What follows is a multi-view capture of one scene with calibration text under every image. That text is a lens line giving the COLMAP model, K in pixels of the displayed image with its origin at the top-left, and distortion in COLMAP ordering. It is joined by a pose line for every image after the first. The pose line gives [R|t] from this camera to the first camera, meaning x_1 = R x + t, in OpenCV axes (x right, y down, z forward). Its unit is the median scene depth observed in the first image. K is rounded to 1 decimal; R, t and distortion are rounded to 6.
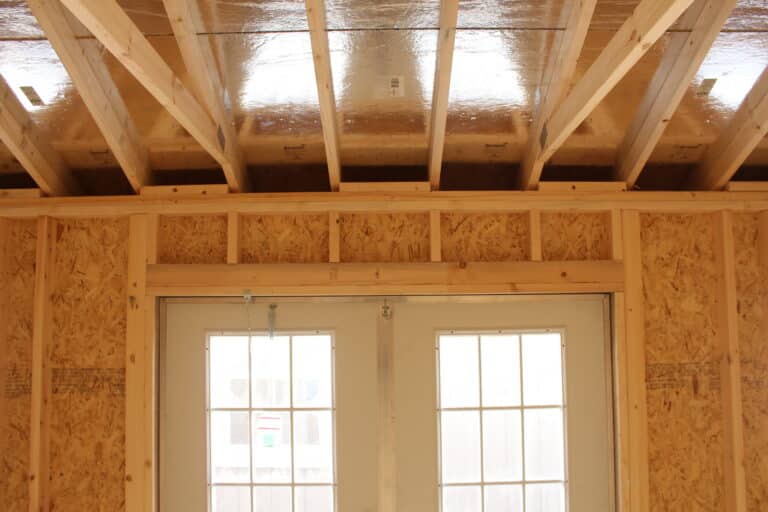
lens RADIAL K [[648.9, 0, 372.4], [0, 648.9, 277.3], [0, 0, 1]] dist [-0.130245, 0.090758]
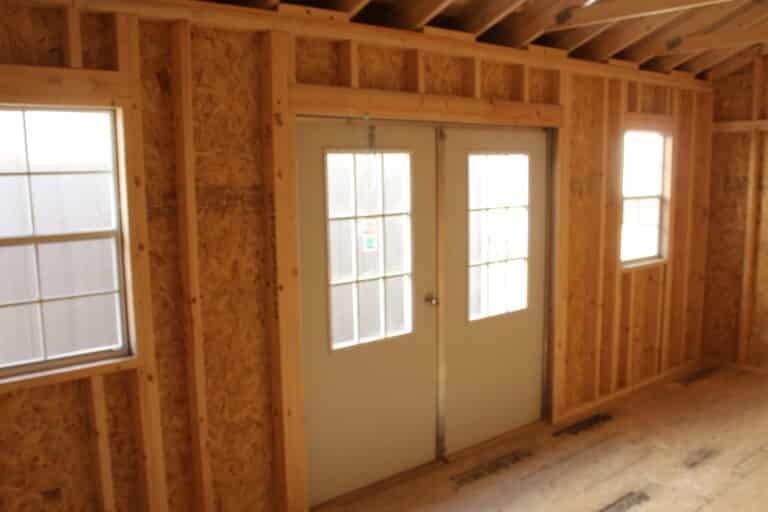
lens RADIAL K [[746.2, 0, 386.1], [0, 746.2, 253.4], [0, 0, 1]] dist [-0.100555, 0.000000]
pose [[0.728327, -0.083827, 0.680083, -1.057823], [-0.066366, 0.979194, 0.191768, 0.008566], [-0.682009, -0.184804, 0.707610, 0.000386]]
